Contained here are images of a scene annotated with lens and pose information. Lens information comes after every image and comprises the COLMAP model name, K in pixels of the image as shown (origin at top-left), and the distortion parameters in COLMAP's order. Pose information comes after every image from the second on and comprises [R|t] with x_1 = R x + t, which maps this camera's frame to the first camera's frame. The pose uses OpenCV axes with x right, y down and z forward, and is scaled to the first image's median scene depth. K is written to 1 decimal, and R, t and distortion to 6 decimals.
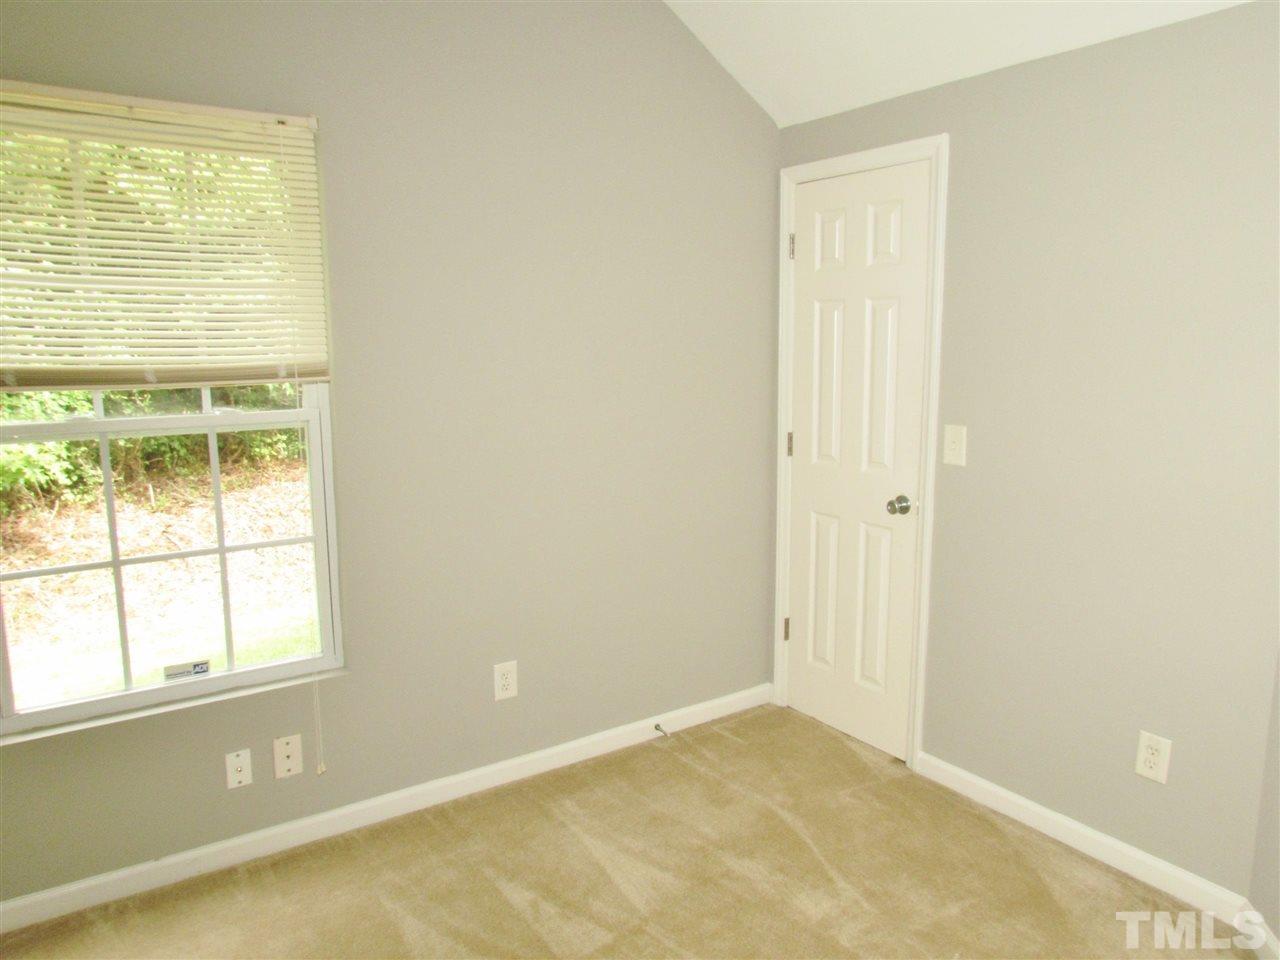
lens RADIAL K [[973.9, 0, 640.0], [0, 973.9, 480.0], [0, 0, 1]] dist [0.006302, 0.000890]
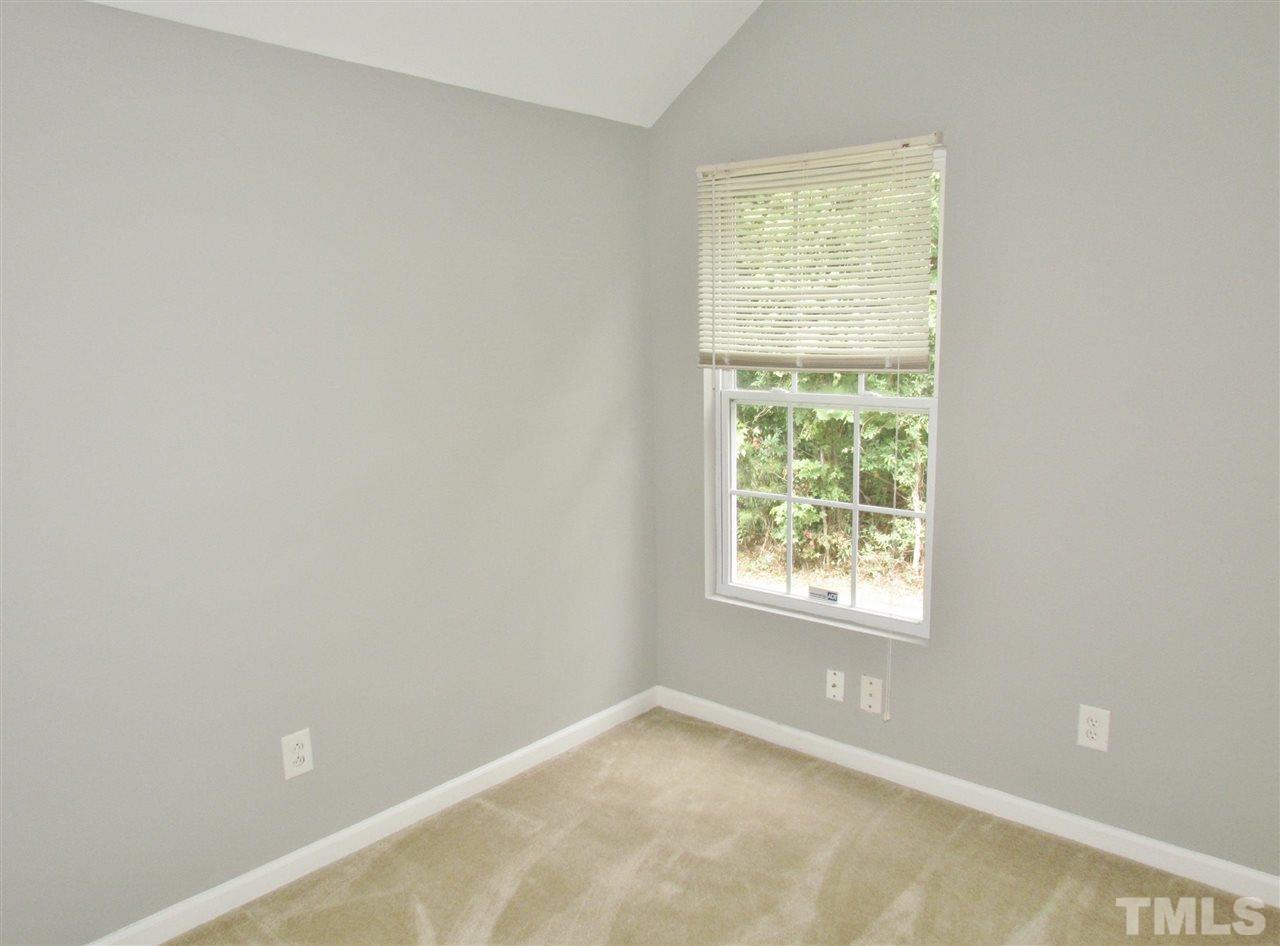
lens RADIAL K [[956.6, 0, 640.0], [0, 956.6, 473.0], [0, 0, 1]] dist [0.041264, 0.002381]
pose [[0.257884, 0.142592, -0.955596, 0.676798], [-0.147286, 0.983292, 0.106977, -0.062450], [0.954884, 0.113158, 0.274577, 0.428420]]
